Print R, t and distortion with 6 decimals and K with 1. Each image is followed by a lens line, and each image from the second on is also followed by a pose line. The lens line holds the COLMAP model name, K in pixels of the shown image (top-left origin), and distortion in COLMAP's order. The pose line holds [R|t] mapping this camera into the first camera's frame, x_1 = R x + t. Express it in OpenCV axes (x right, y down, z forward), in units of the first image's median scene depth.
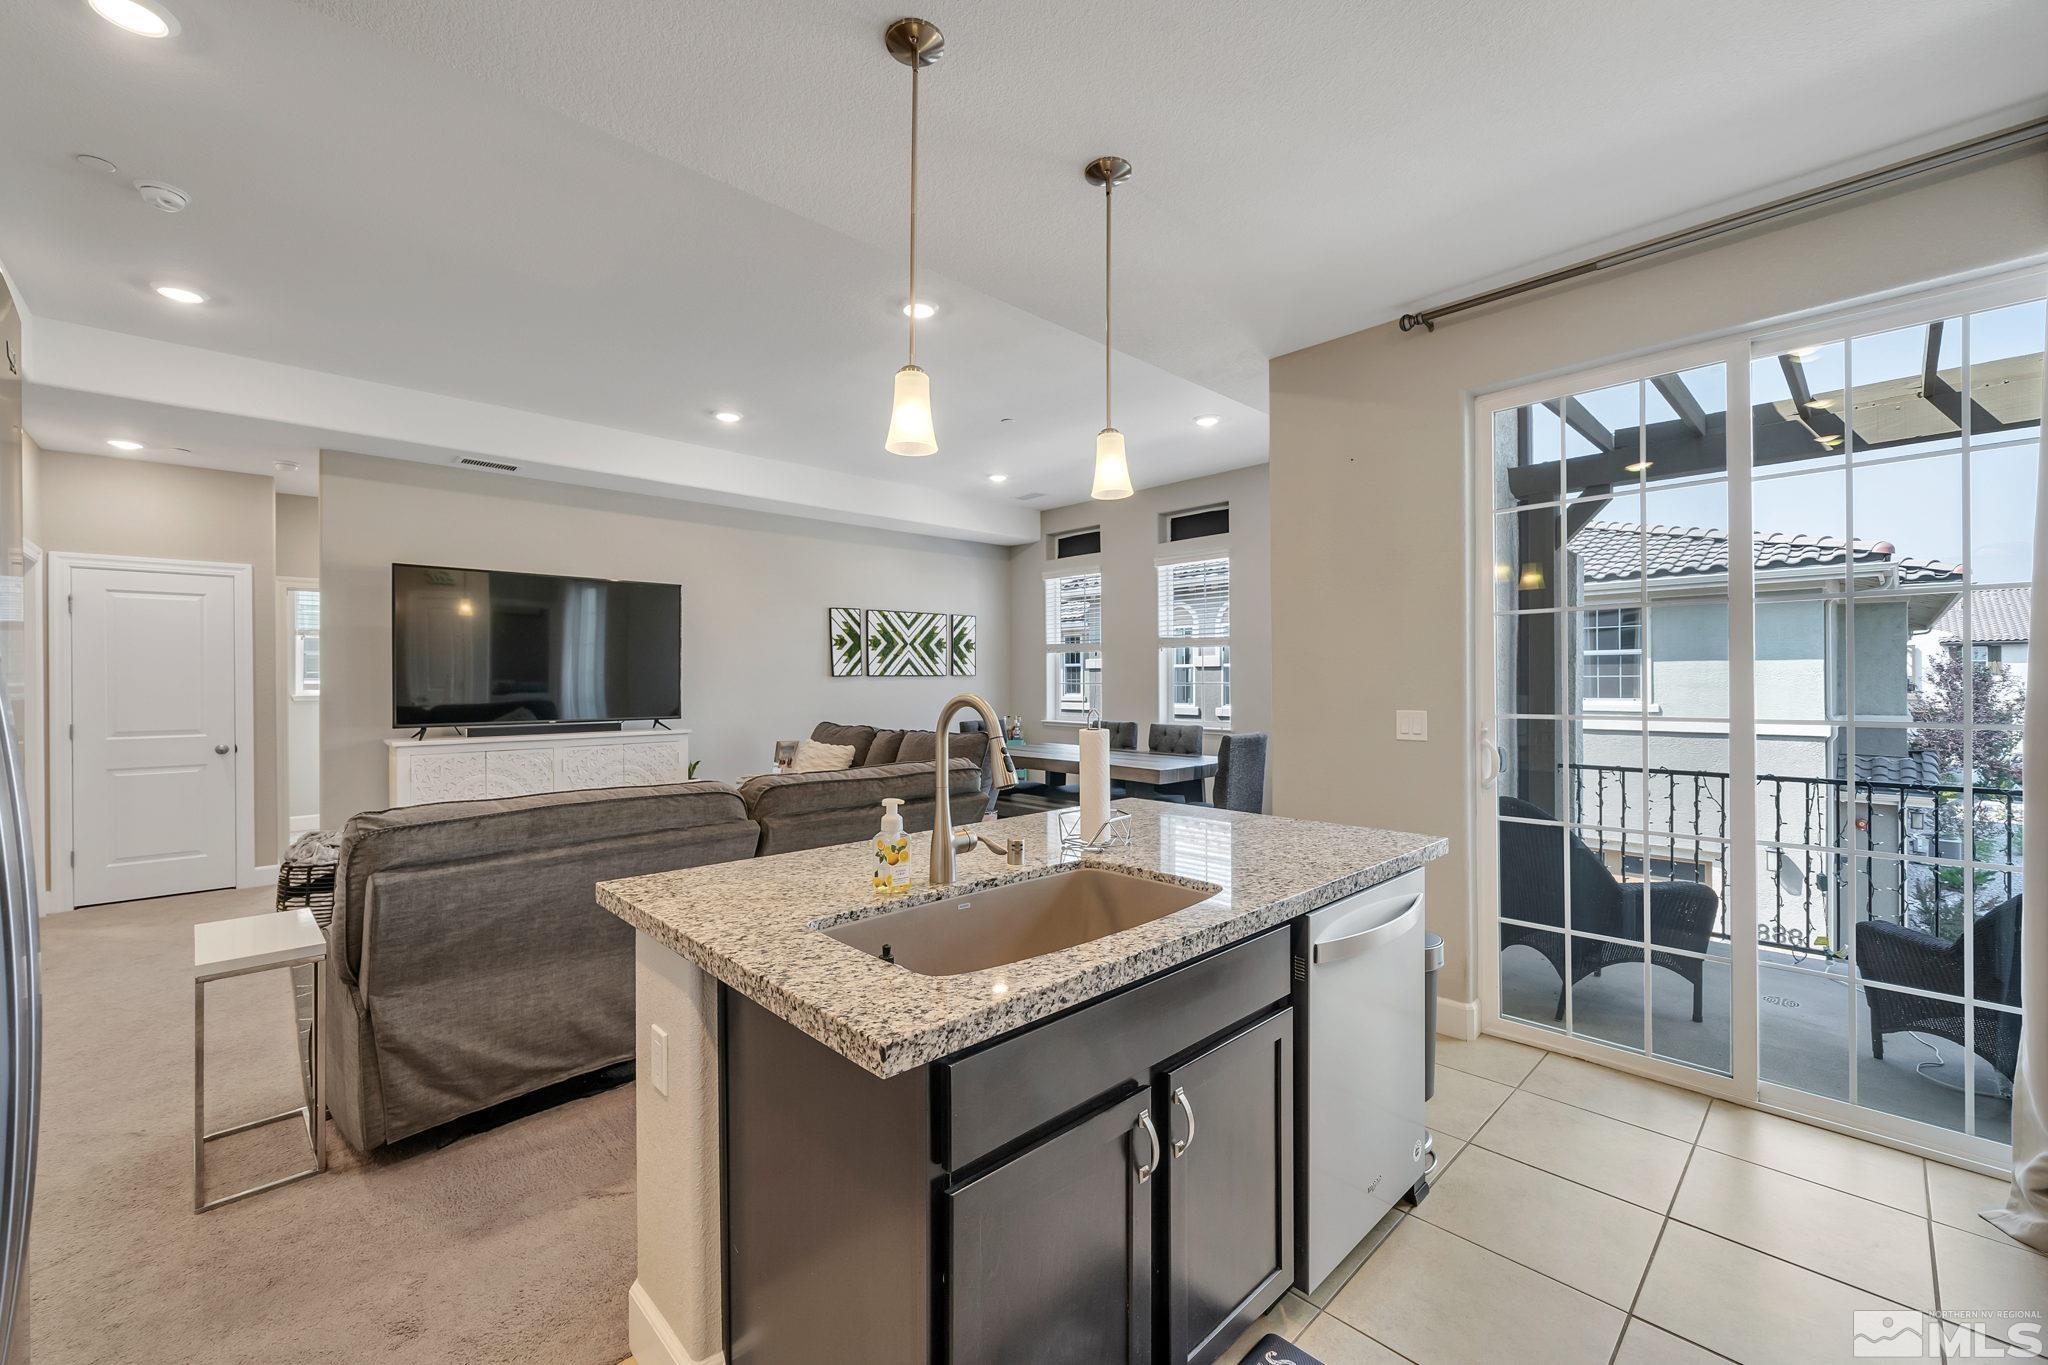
lens RADIAL K [[824.3, 0, 1007.6], [0, 824.3, 678.5], [0, 0, 1]] dist [-0.007826, -0.000166]
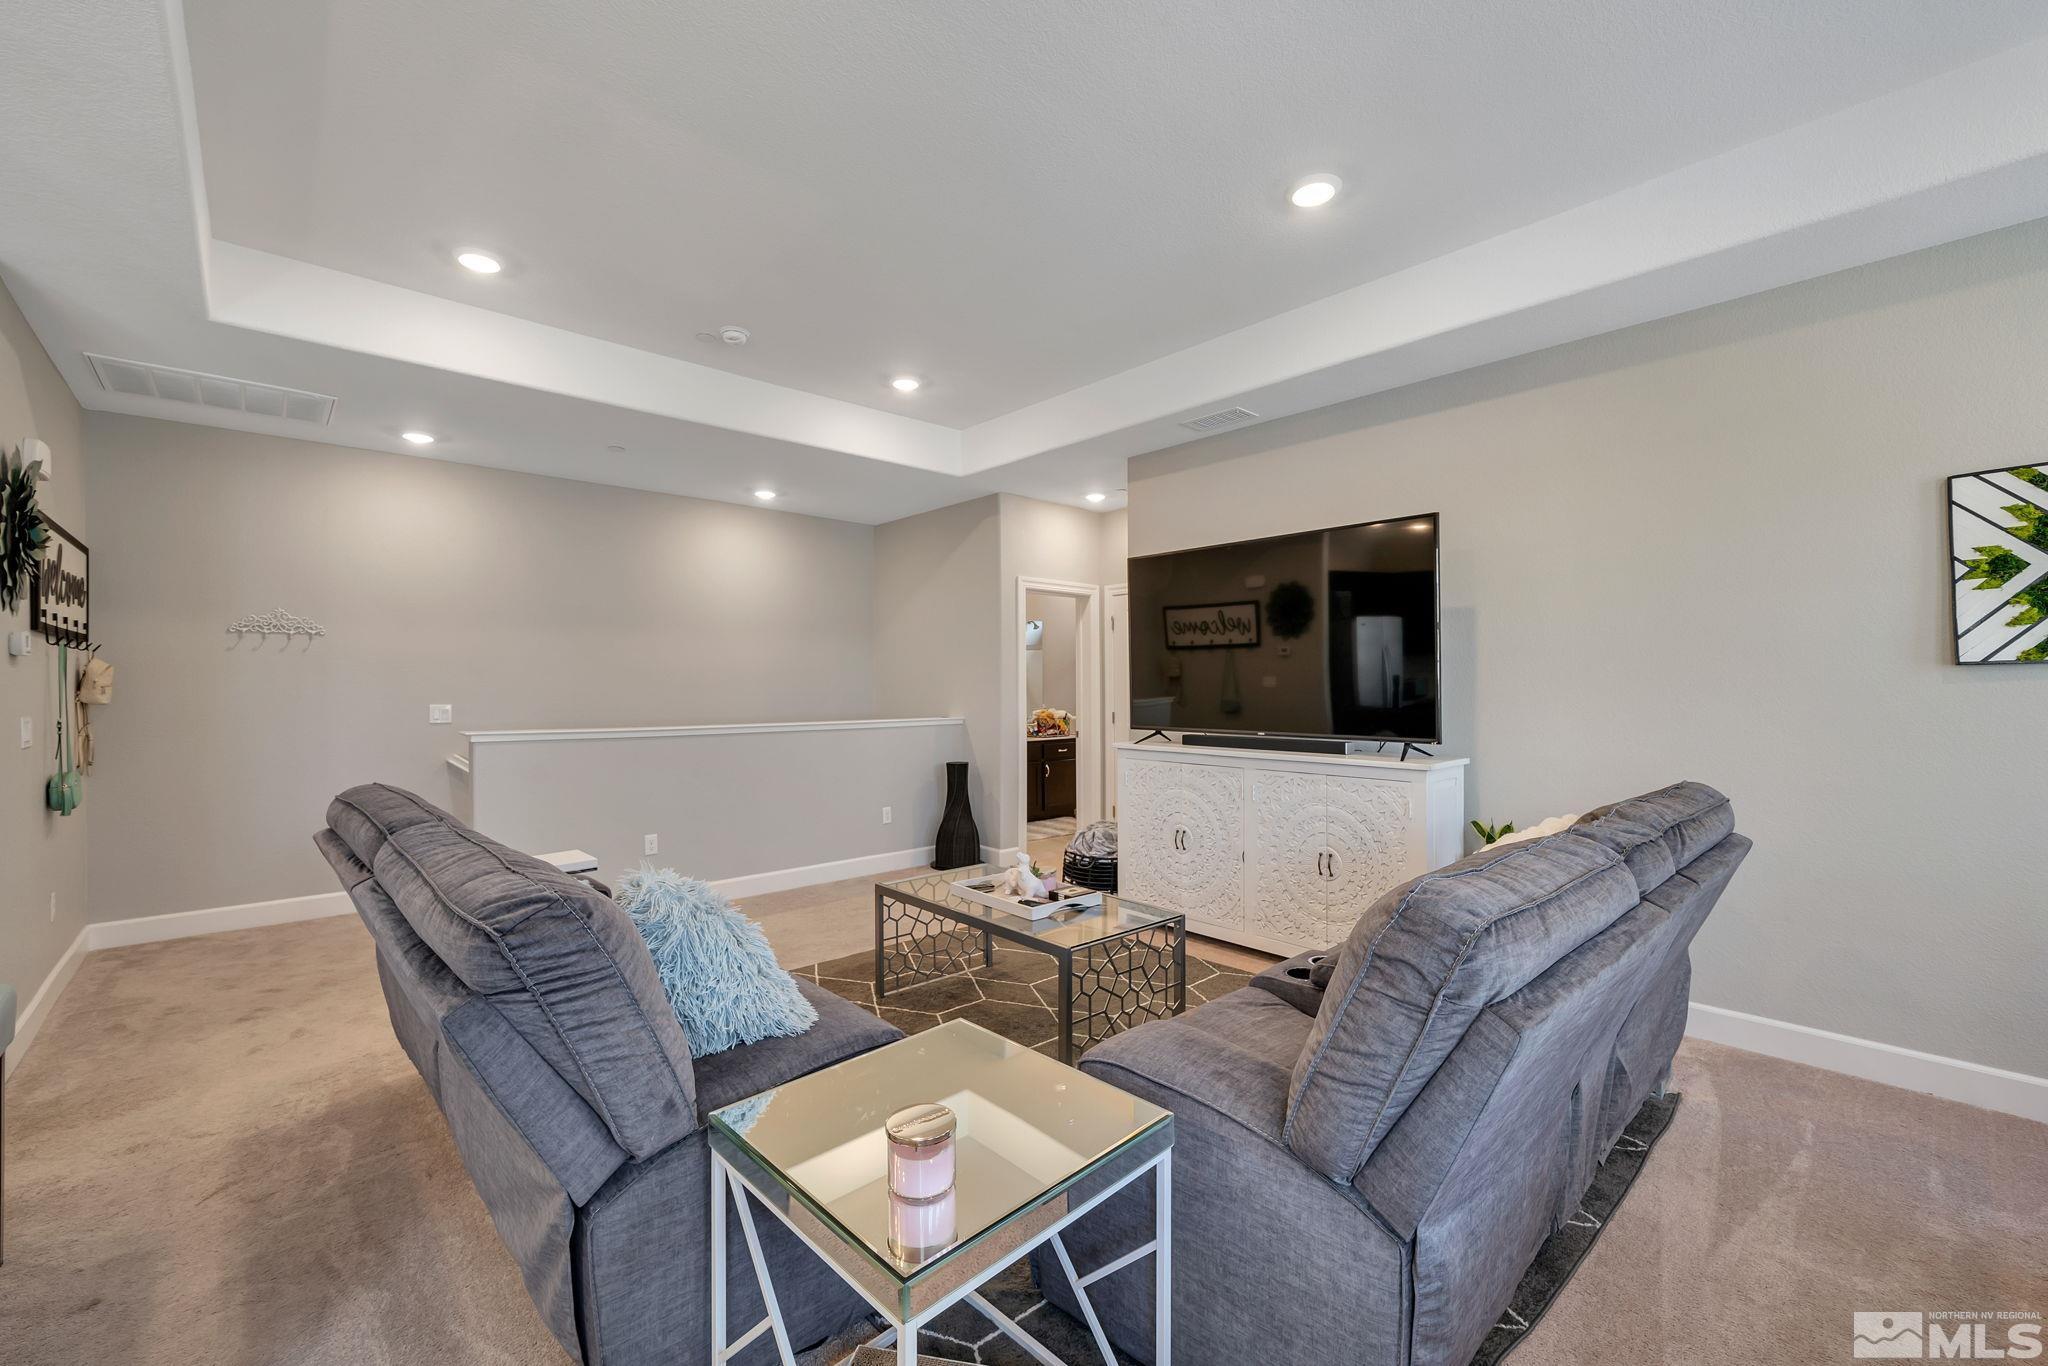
lens RADIAL K [[840.6, 0, 1020.0], [0, 840.6, 686.5], [0, 0, 1]] dist [-0.001765, 0.000119]
pose [[-0.009765, 0.013742, -0.999858, 0.154100], [0.008793, 0.999868, 0.013656, -0.001675], [0.999914, -0.008659, -0.009885, 0.566646]]
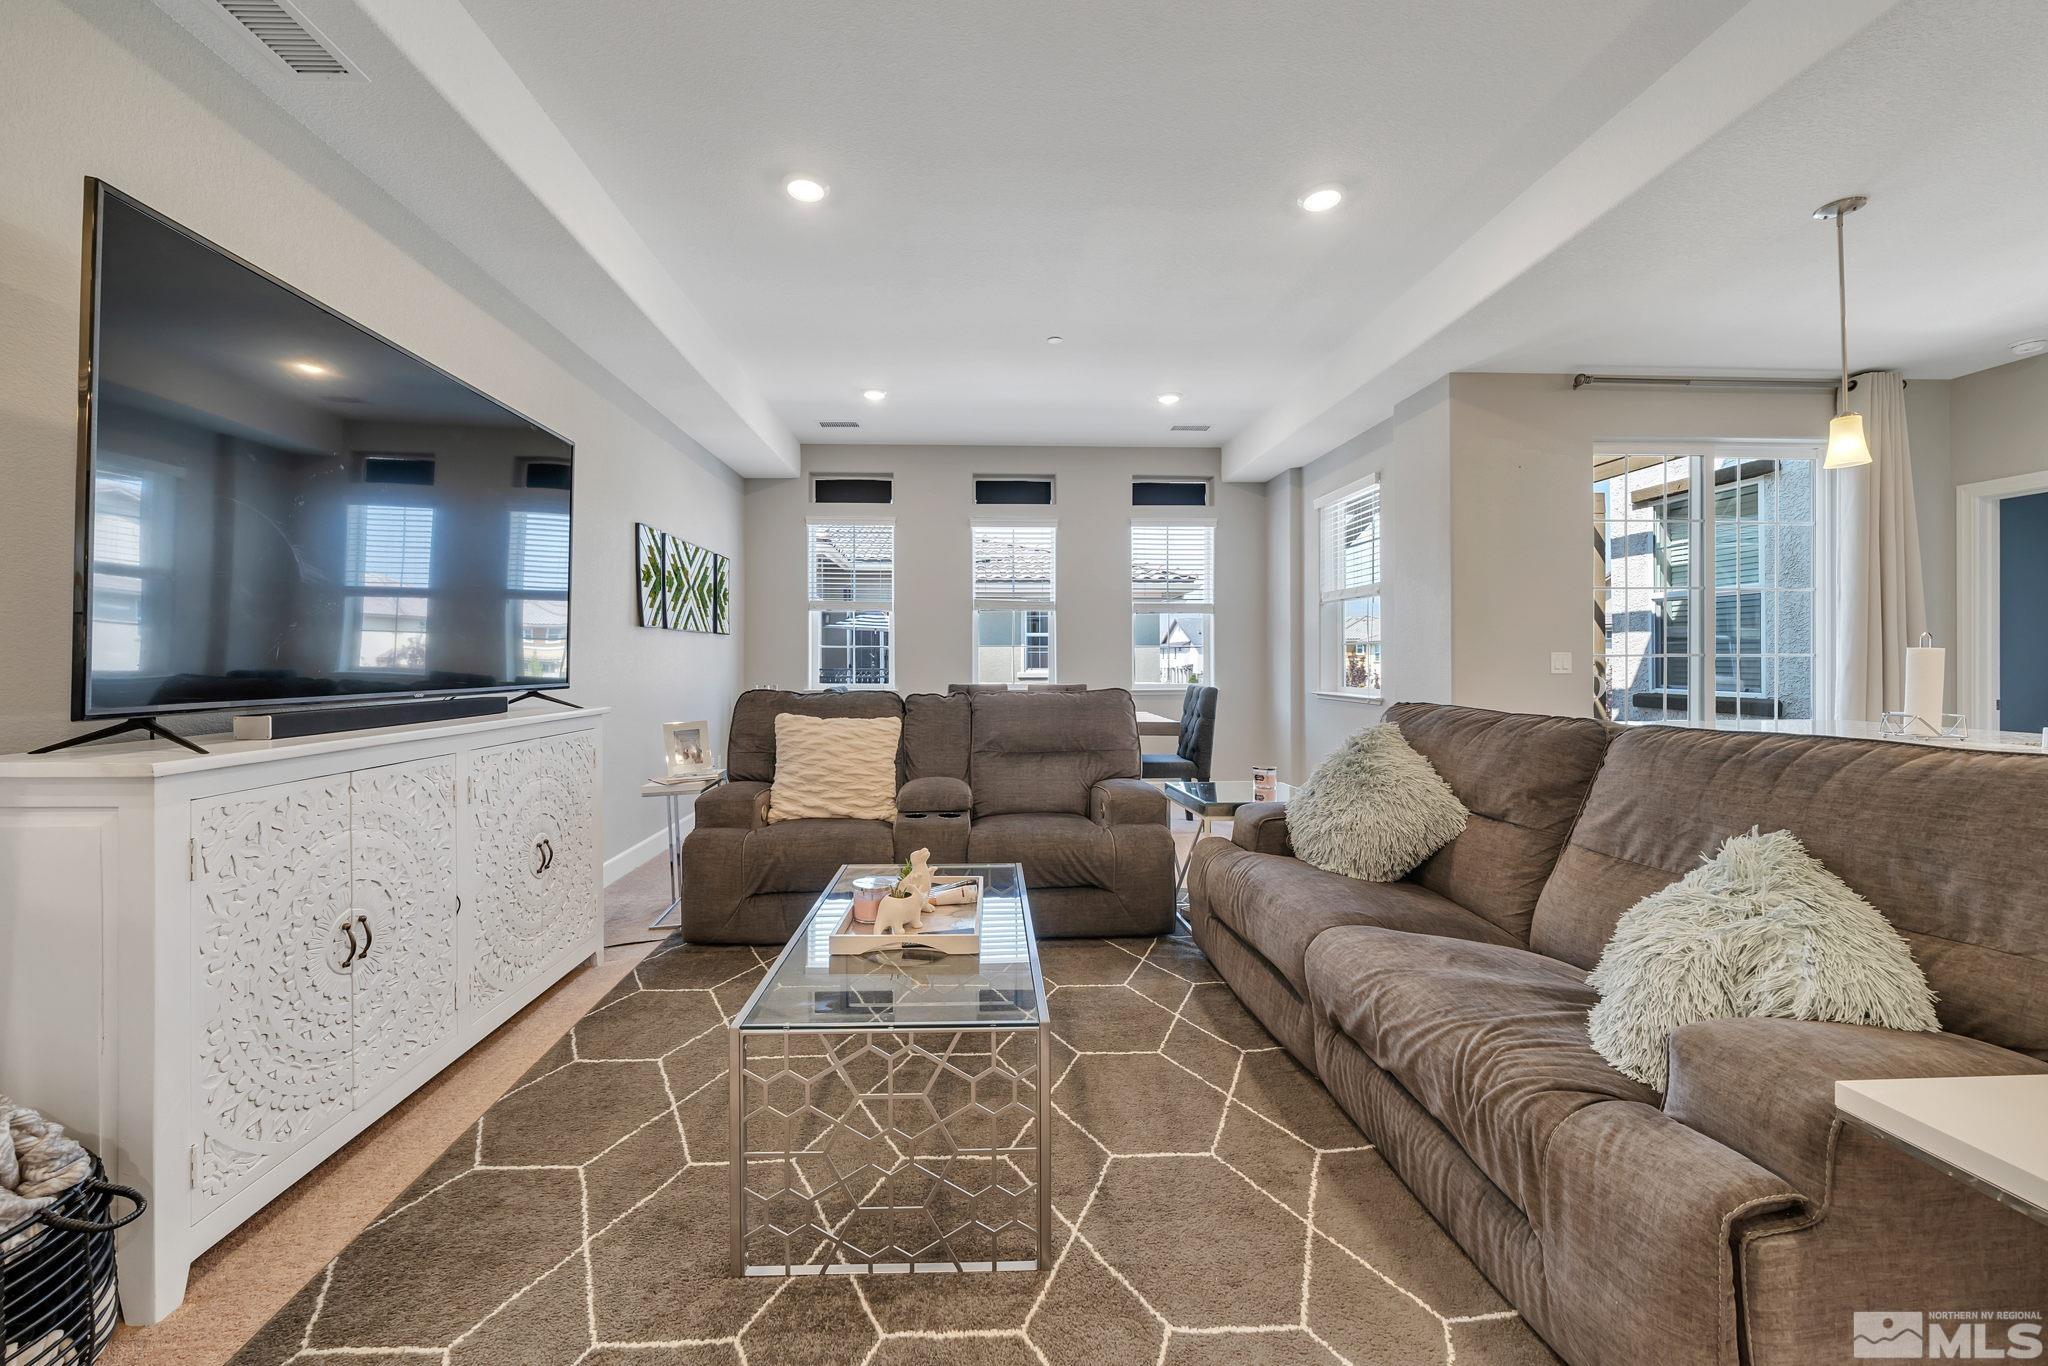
lens RADIAL K [[777.7, 0, 994.3], [0, 777.7, 658.8], [0, 0, 1]] dist [-0.003779, -0.000259]
pose [[0.652483, 0.006623, 0.757774, -0.479522], [-0.003733, 0.999978, -0.005526, 0.024889], [-0.757794, 0.000777, 0.652493, 0.360000]]
